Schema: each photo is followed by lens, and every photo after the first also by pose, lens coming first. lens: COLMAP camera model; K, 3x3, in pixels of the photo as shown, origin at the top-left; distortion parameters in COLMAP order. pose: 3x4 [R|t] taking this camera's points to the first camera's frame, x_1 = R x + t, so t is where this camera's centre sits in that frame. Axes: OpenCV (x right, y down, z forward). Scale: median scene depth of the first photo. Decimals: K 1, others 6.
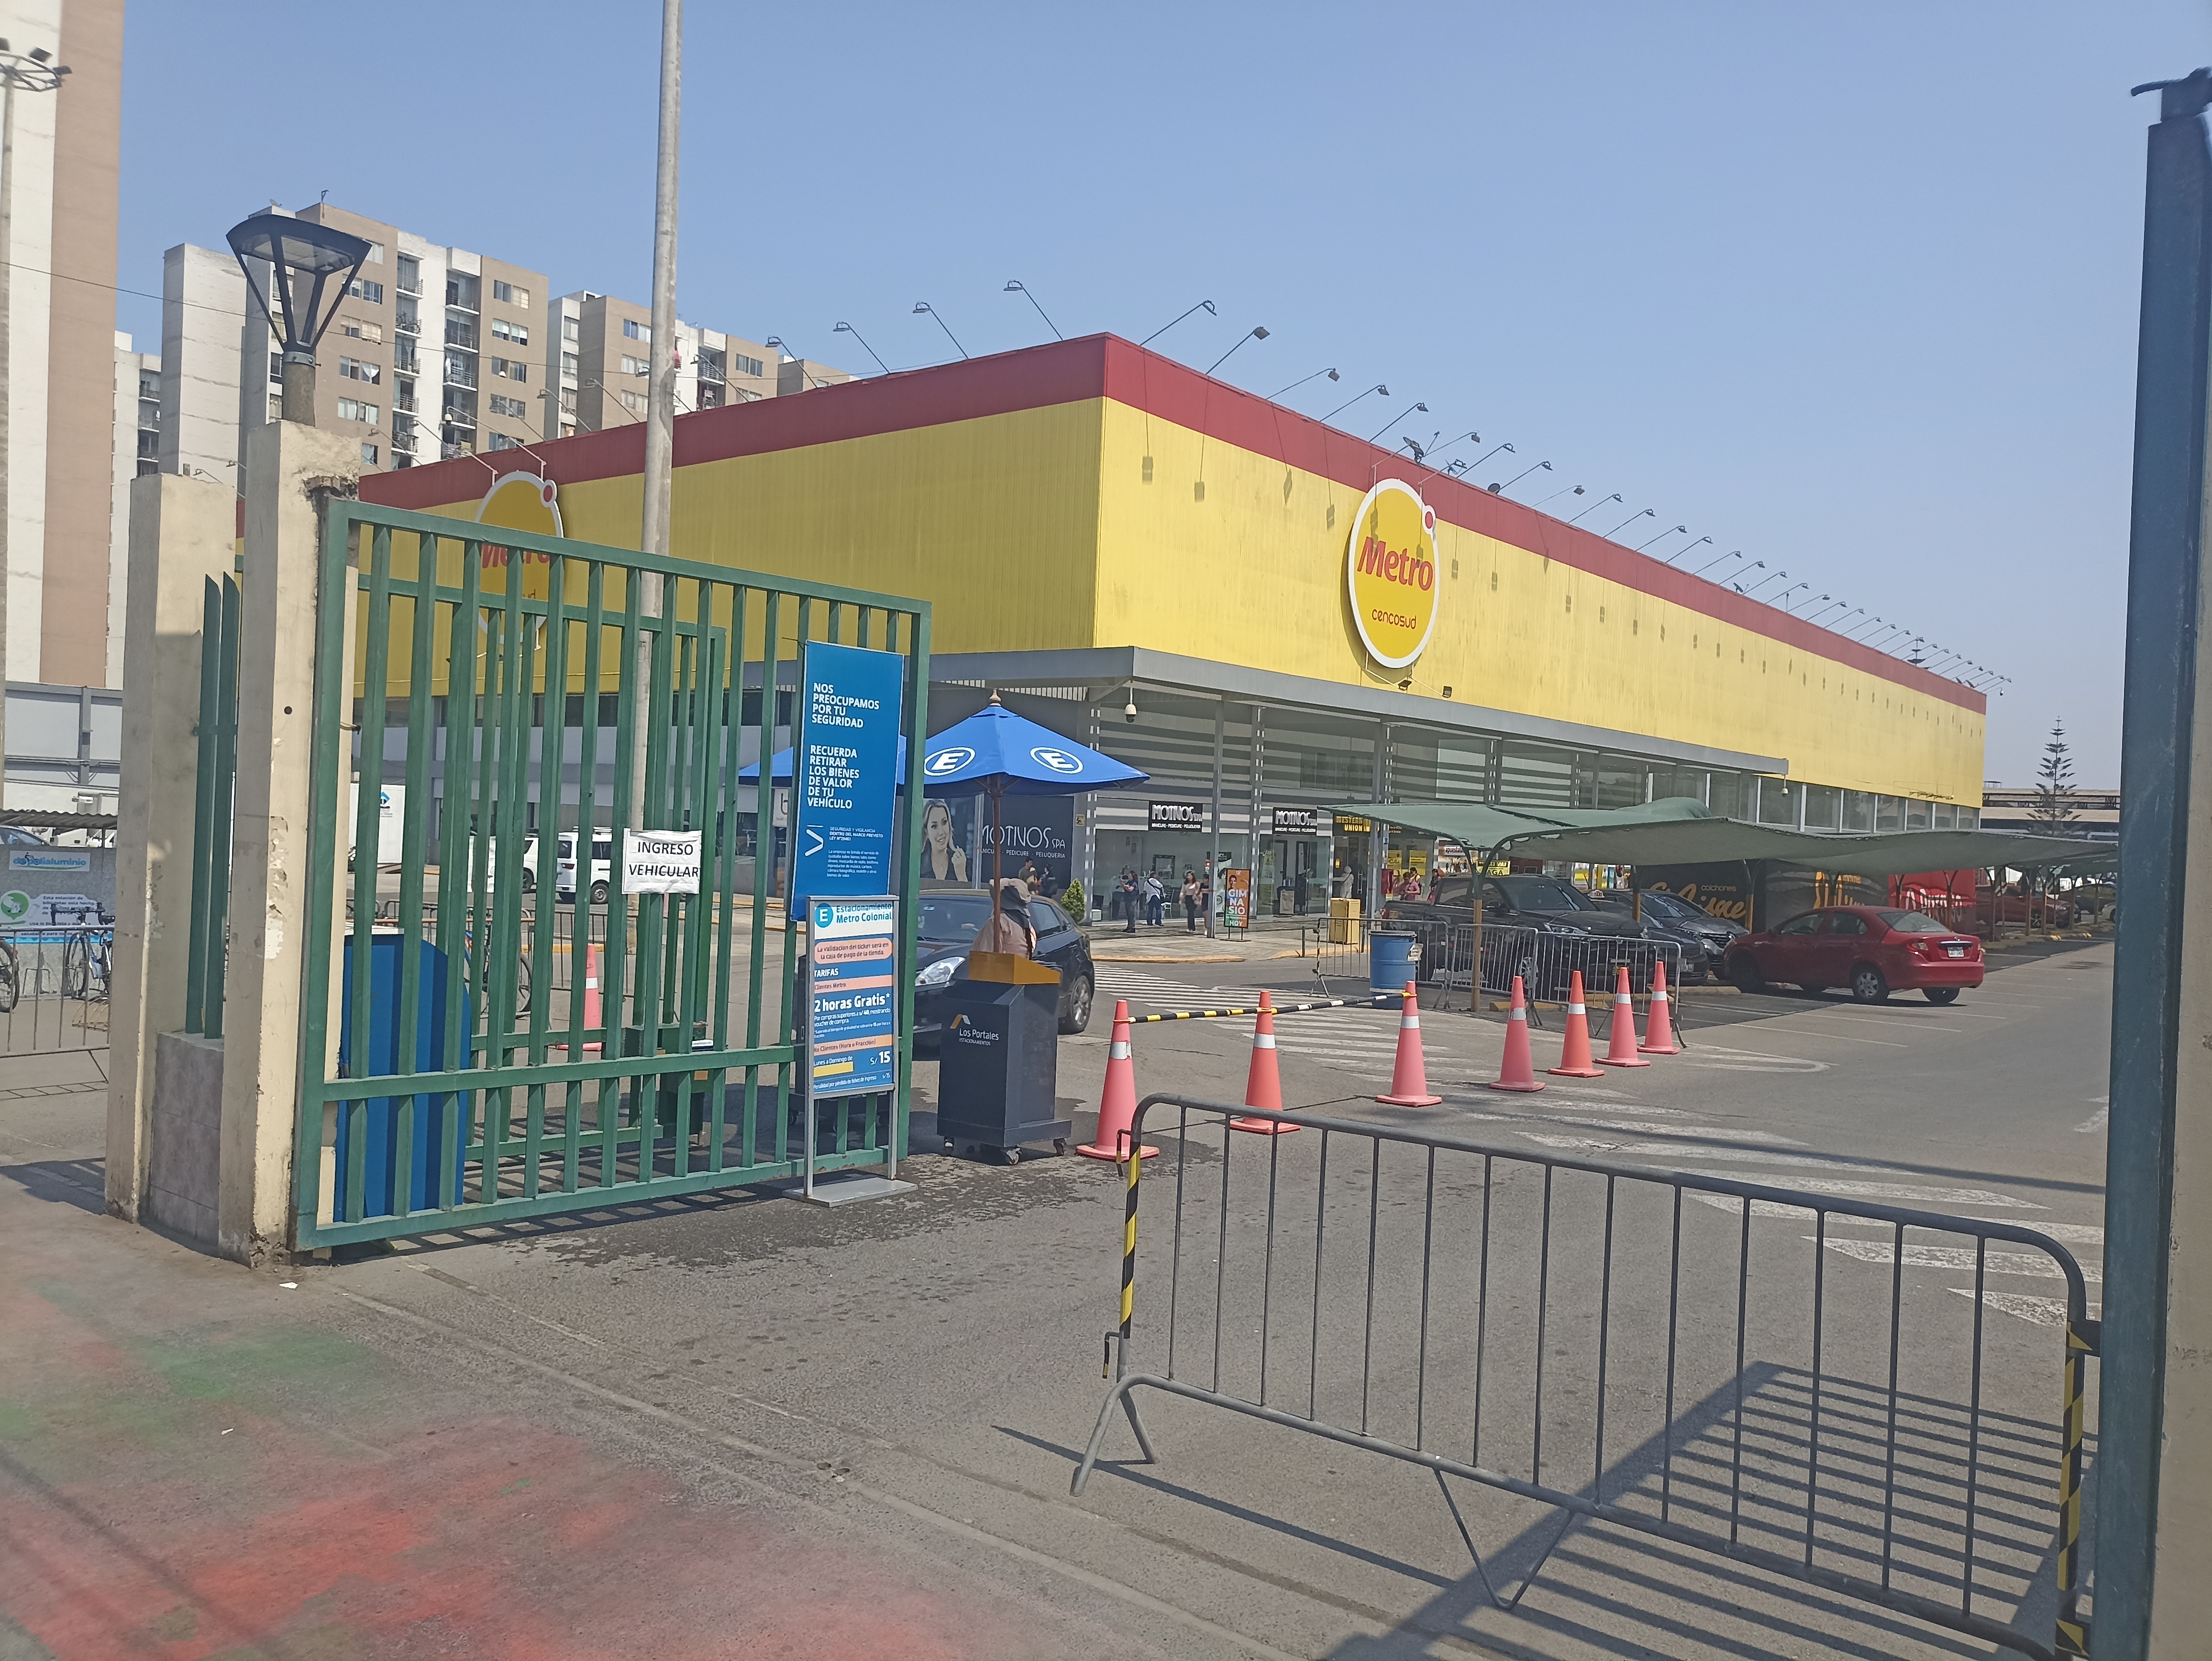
lens RADIAL K [[1686.3, 0, 1111.1], [0, 1686.3, 832.6], [0, 0, 1]] dist [0.090040, -0.005998]
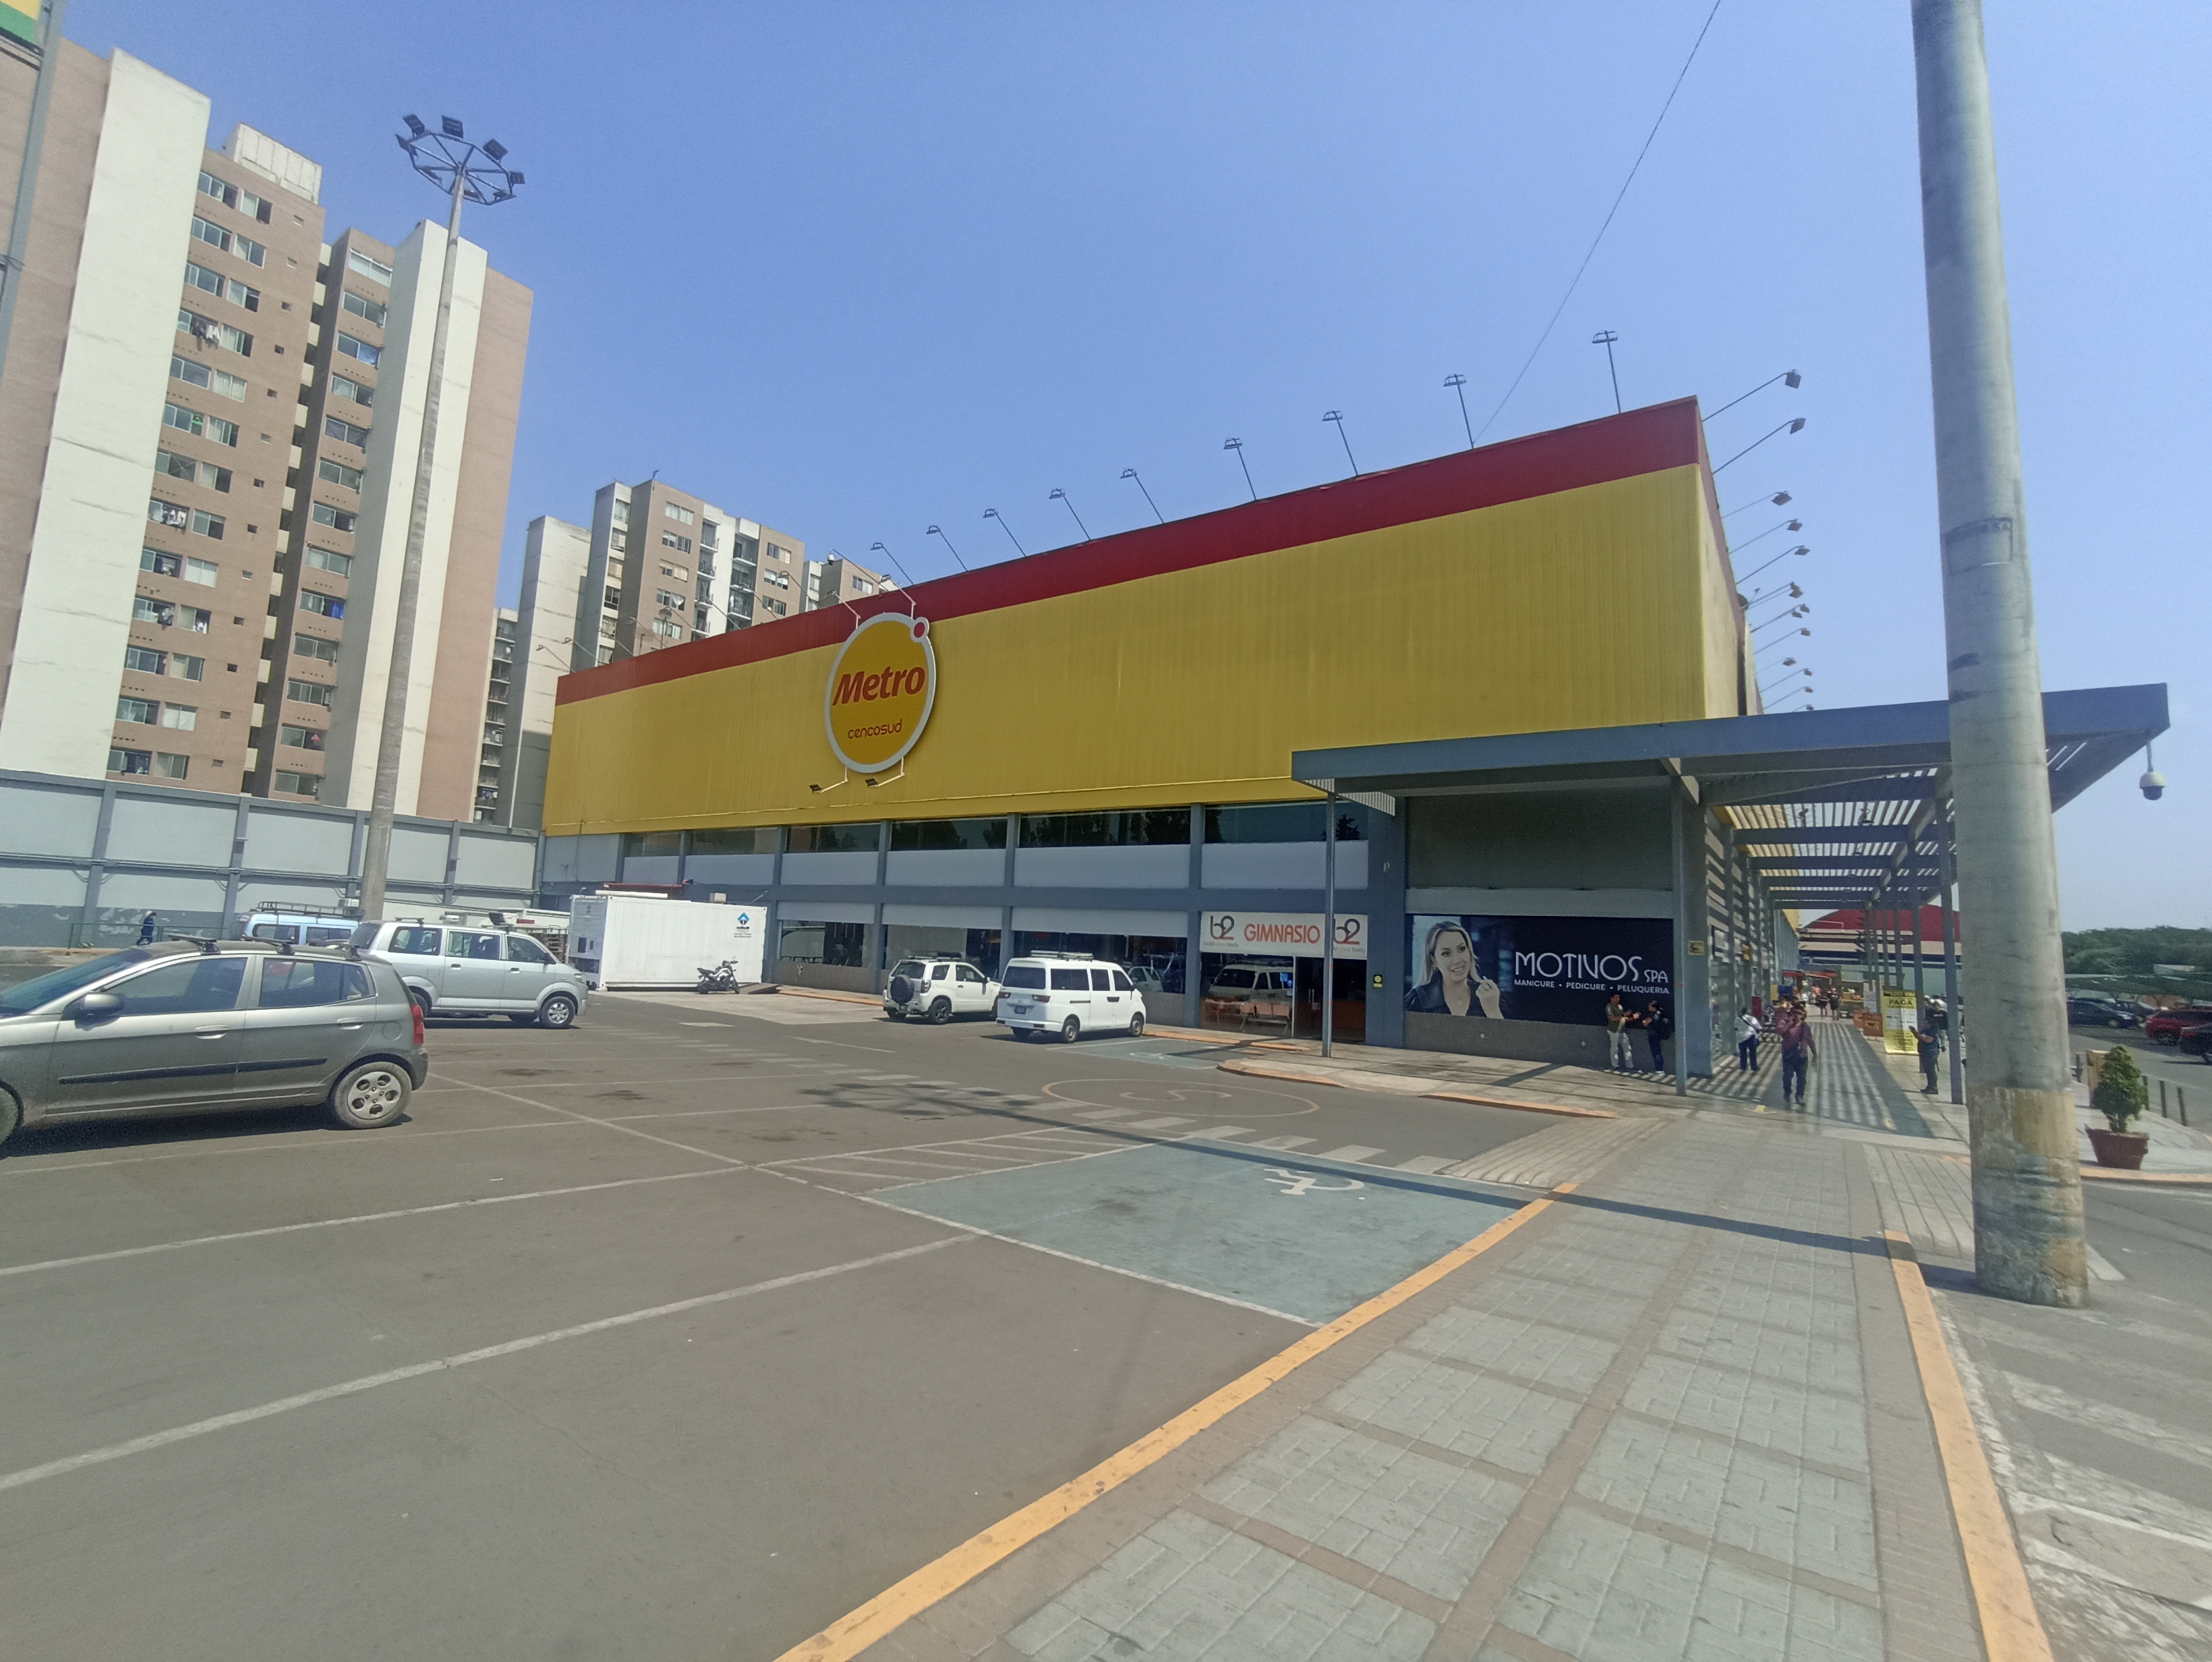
lens RADIAL K [[997.2, 0, 1105.1], [0, 997.2, 844.0], [0, 0, 1]] dist [0.001084, 0.000839]
pose [[0.997778, 0.013258, 0.065294, -0.142075], [-0.006643, 0.994915, -0.100501, -0.003083], [-0.066294, 0.099844, 0.992792, 0.220243]]
